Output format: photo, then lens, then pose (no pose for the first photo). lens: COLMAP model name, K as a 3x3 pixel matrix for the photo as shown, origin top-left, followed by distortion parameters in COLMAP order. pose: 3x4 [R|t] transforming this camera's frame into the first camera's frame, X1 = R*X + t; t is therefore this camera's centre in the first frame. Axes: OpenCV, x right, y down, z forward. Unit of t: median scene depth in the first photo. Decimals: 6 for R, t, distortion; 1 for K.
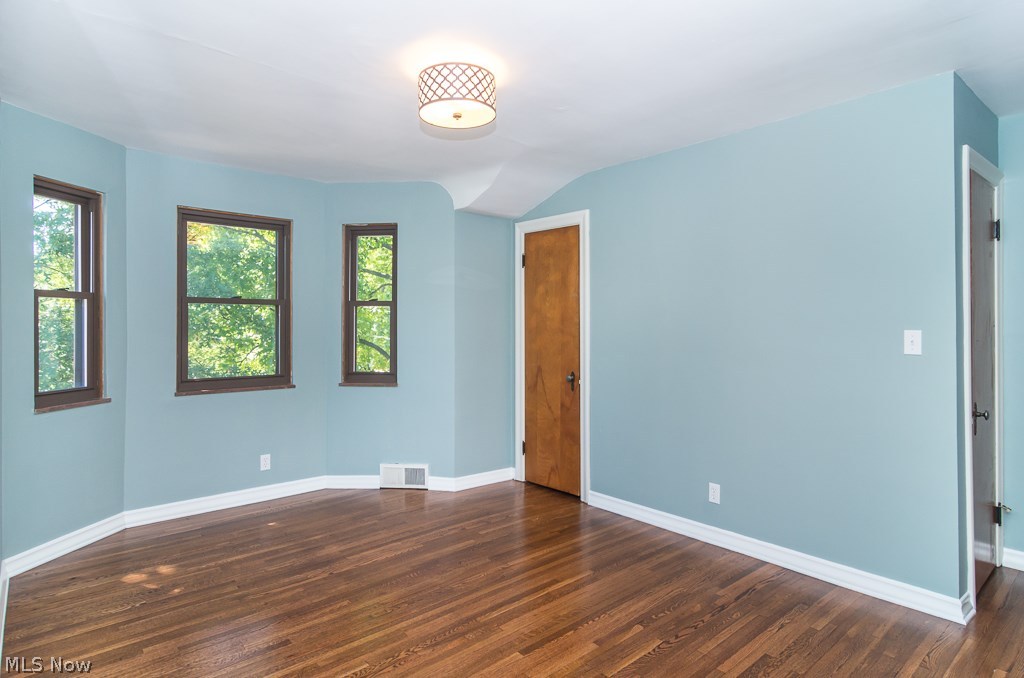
lens RADIAL K [[563.9, 0, 518.5], [0, 563.9, 334.0], [0, 0, 1]] dist [-0.002156, -0.000994]
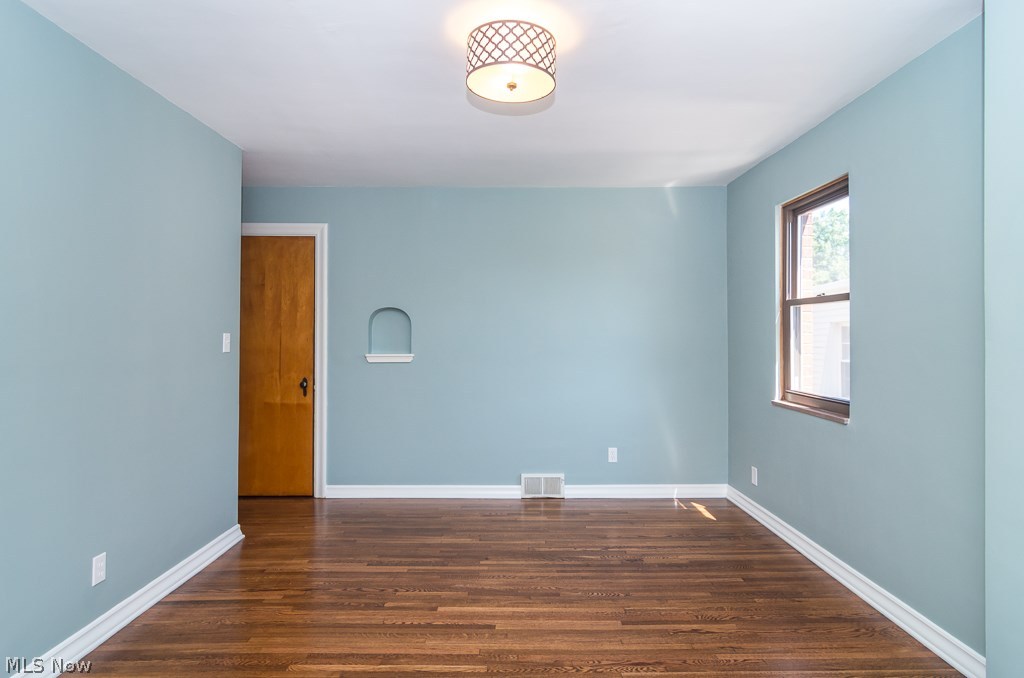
lens RADIAL K [[563.9, 0, 518.5], [0, 563.9, 334.0], [0, 0, 1]] dist [-0.002156, -0.000994]
pose [[-0.761199, -0.000441, 0.648519, -0.681071], [0.001244, 0.999997, 0.002140, -0.004550], [-0.648518, 0.002436, -0.761196, 1.657552]]
